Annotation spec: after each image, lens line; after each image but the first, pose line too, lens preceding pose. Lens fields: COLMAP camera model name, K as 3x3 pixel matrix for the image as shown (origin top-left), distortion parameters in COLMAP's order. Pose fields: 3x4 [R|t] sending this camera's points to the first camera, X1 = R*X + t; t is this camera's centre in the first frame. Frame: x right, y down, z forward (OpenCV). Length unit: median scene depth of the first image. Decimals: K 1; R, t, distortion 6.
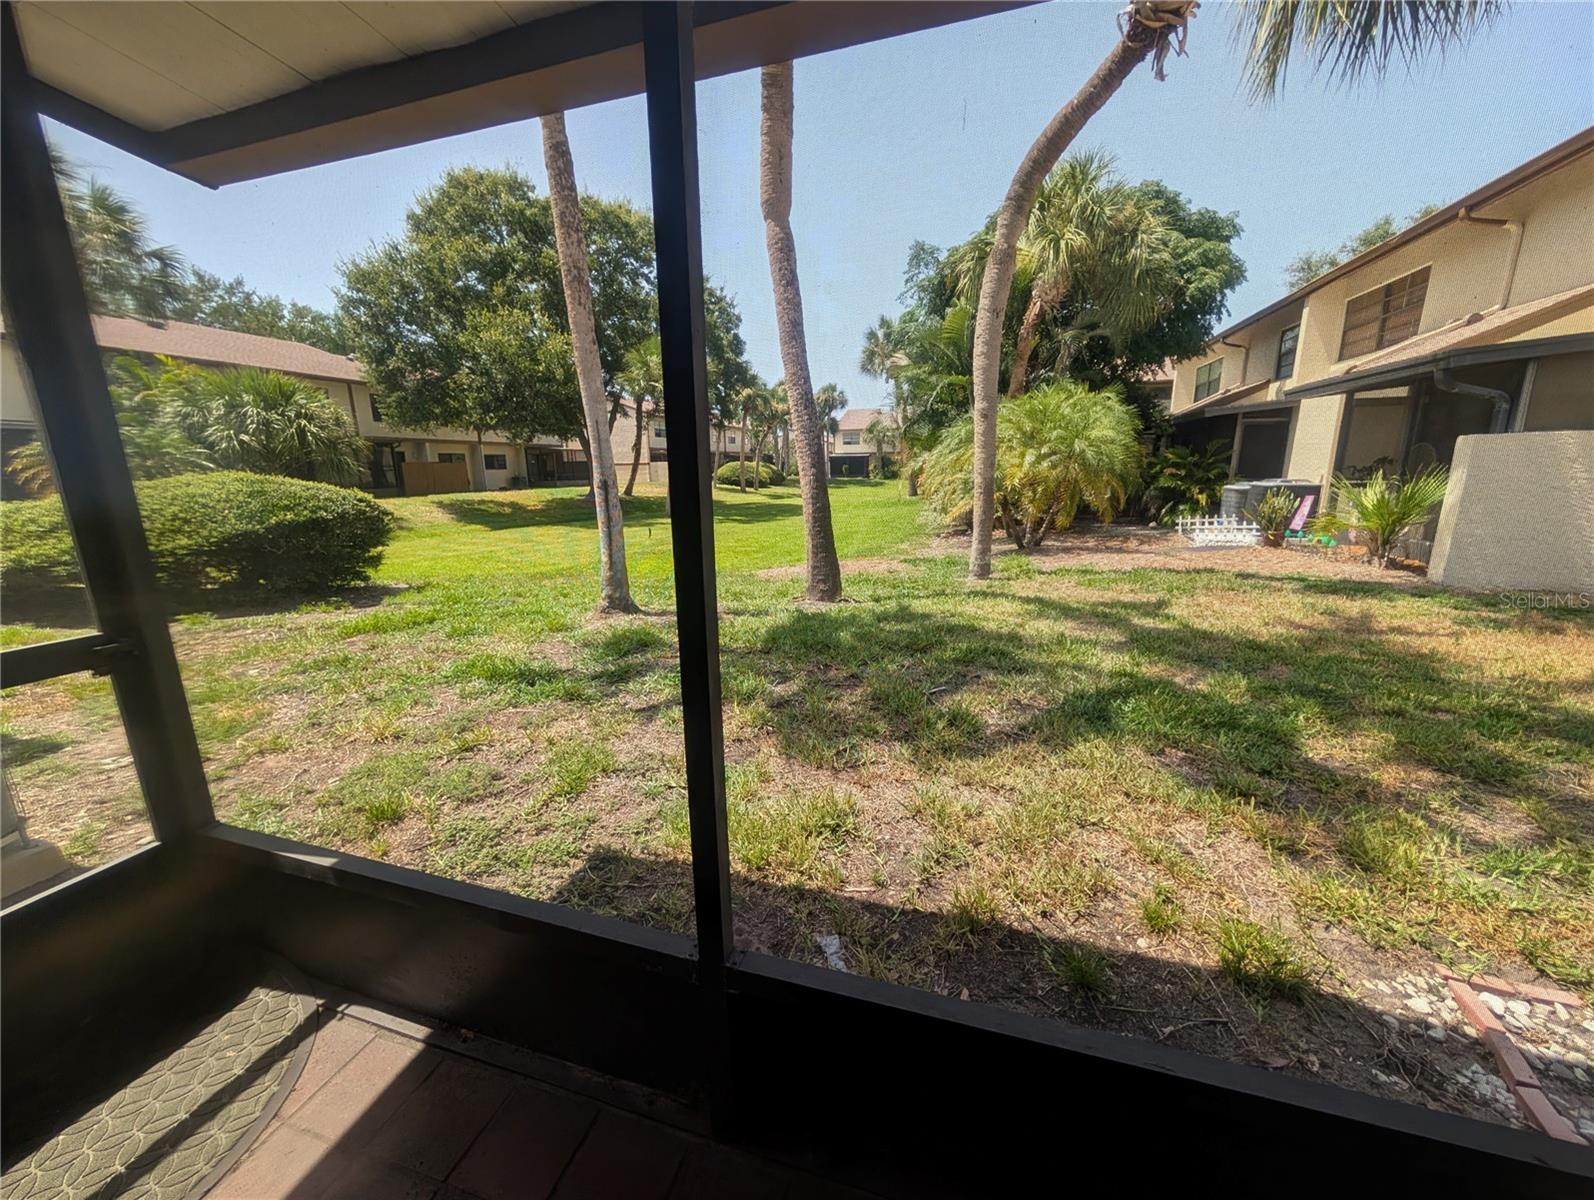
lens RADIAL K [[601.2, 0, 797.0], [0, 601.2, 600.0], [0, 0, 1]] dist [0.001552, -0.000021]
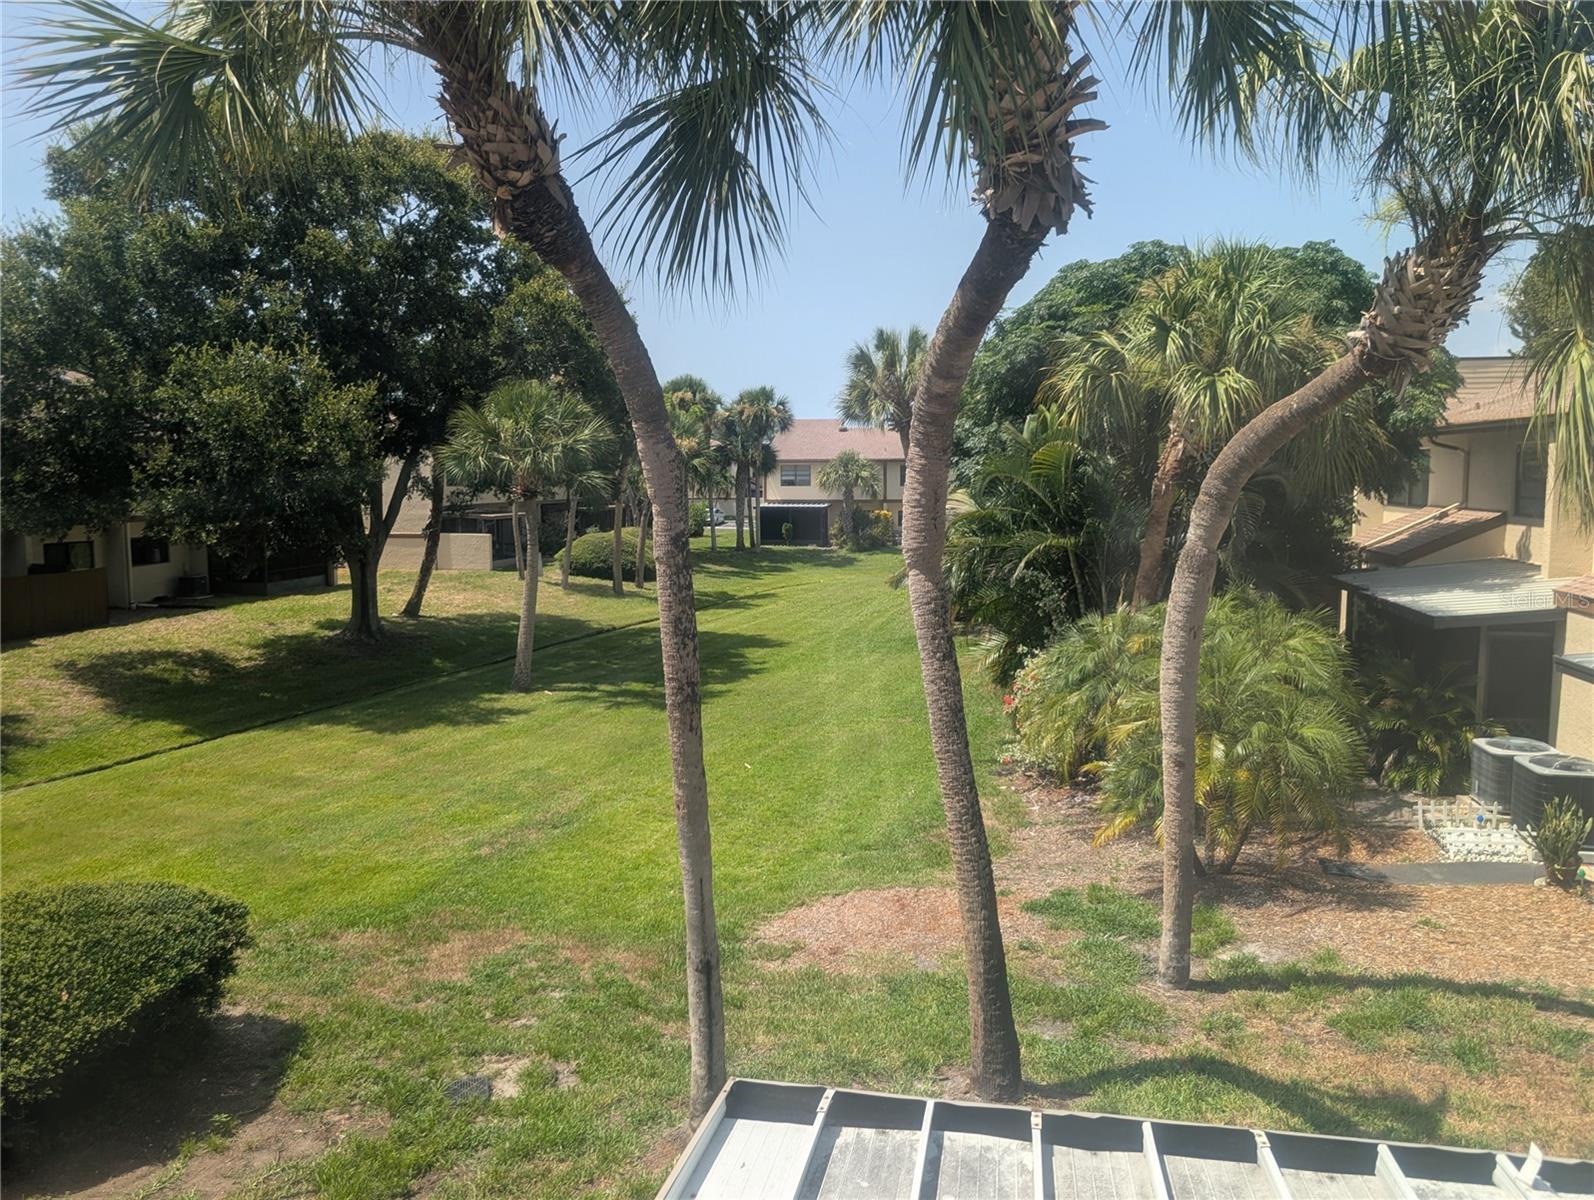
lens RADIAL K [[1130.8, 0, 822.2], [0, 1130.8, 598.5], [0, 0, 1]] dist [0.008087, 0.000347]
pose [[0.992086, 0.002772, 0.125527, -0.065240], [0.013744, 0.991351, -0.130517, -0.081124], [-0.124803, 0.131210, 0.983467, -0.065548]]
